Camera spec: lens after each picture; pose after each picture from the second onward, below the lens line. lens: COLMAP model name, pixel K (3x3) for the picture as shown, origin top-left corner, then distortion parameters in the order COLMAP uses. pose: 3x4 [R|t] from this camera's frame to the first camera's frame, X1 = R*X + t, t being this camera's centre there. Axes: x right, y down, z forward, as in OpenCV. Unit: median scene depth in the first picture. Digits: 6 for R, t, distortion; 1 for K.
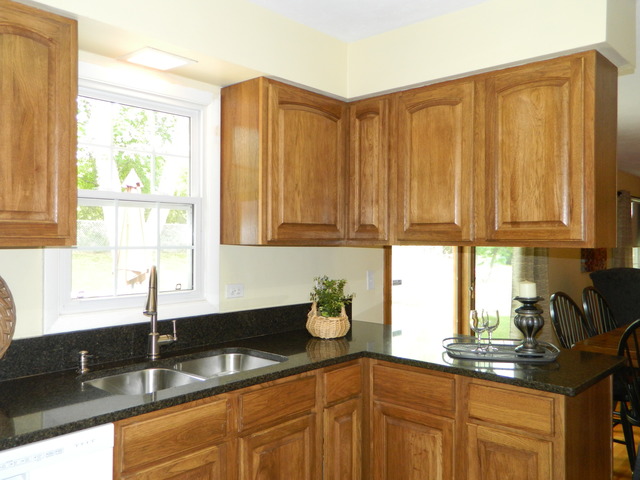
lens RADIAL K [[547.3, 0, 319.4], [0, 547.3, 242.0], [0, 0, 1]] dist [0.003714, -0.002346]
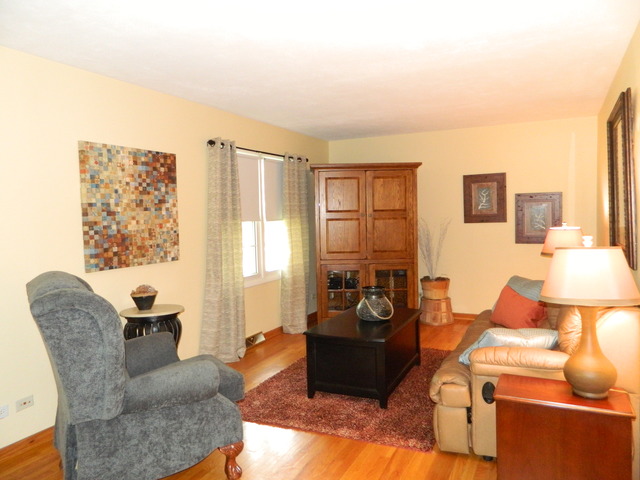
lens RADIAL K [[488.1, 0, 319.0], [0, 488.1, 237.7], [0, 0, 1]] dist [0.013639, 0.002060]
pose [[0.952927, -0.049062, 0.299203, 1.707766], [0.036889, 0.998251, 0.046200, 0.014260], [-0.300946, -0.032988, 0.953070, 1.341398]]
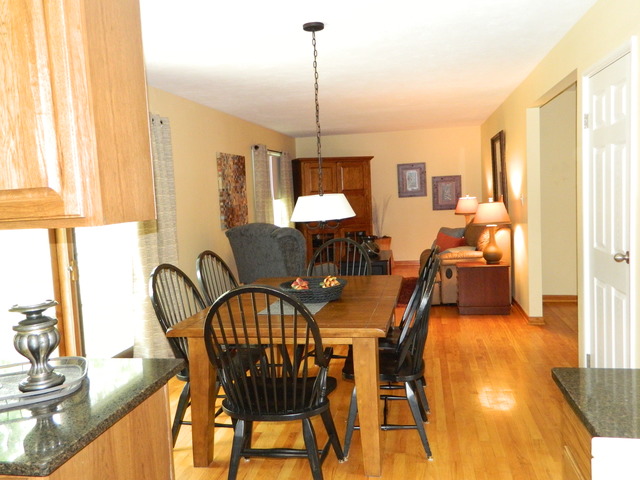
lens RADIAL K [[547.3, 0, 321.4], [0, 547.3, 238.7], [0, 0, 1]] dist [0.003714, -0.002346]
pose [[0.841854, -0.098712, 0.530602, 0.337814], [0.060208, 0.994172, 0.089428, -0.015852], [-0.536337, -0.043339, 0.842890, 0.266532]]
